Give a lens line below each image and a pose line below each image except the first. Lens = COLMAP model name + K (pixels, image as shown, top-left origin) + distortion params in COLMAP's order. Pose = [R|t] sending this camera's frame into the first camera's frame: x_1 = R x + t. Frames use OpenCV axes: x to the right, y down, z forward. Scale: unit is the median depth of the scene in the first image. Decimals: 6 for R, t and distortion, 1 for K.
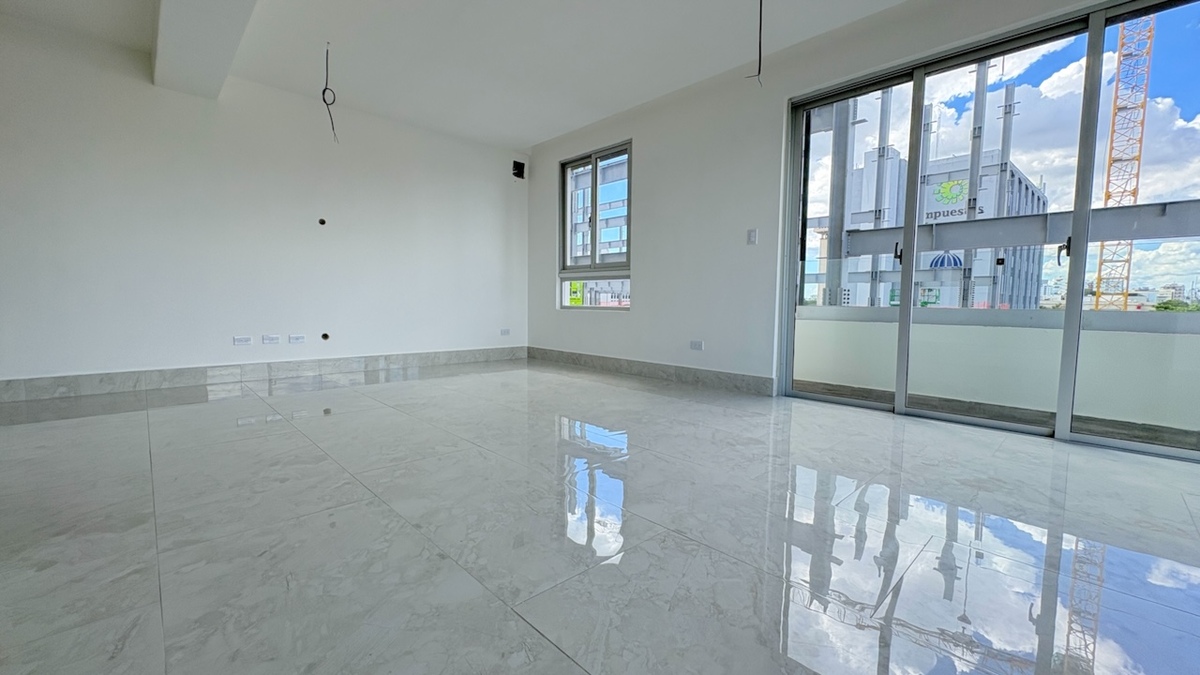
lens RADIAL K [[481.0, 0, 600.3], [0, 481.0, 336.2], [0, 0, 1]] dist [-0.000832, -0.000443]
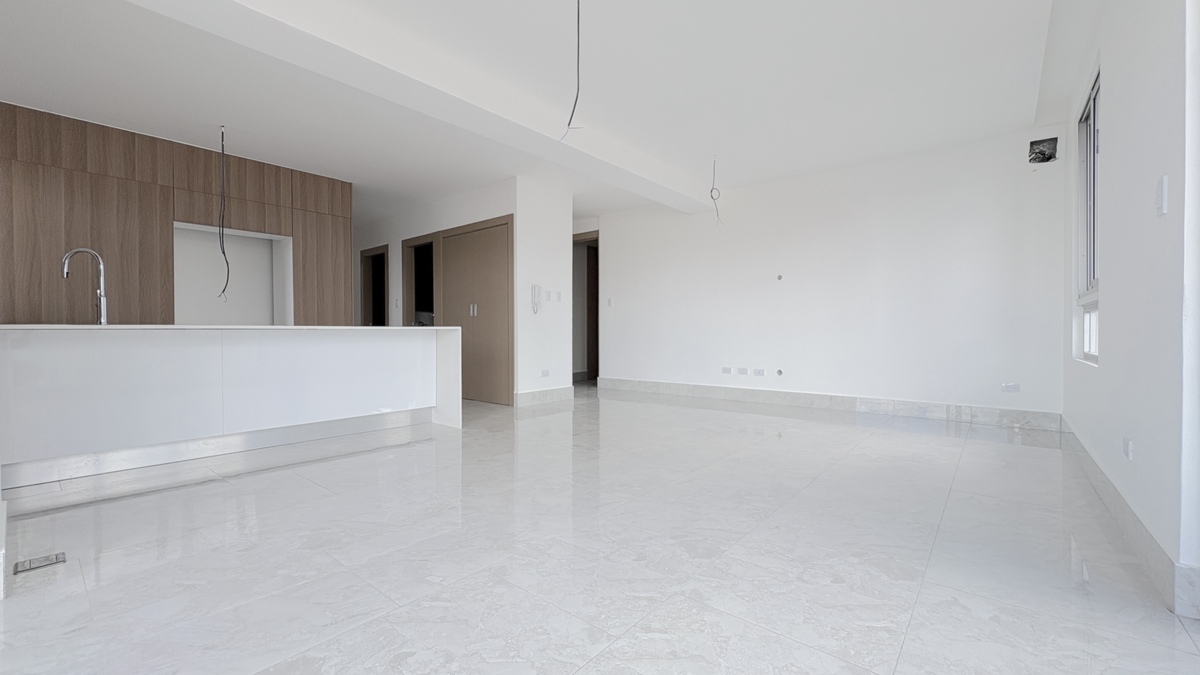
lens RADIAL K [[481.0, 0, 599.4], [0, 481.0, 335.0], [0, 0, 1]] dist [-0.000832, -0.000443]
pose [[0.109876, -0.006580, -0.993924, 0.690531], [-0.068308, 0.997564, -0.014155, -0.054127], [0.991595, 0.069448, 0.109159, 0.513508]]
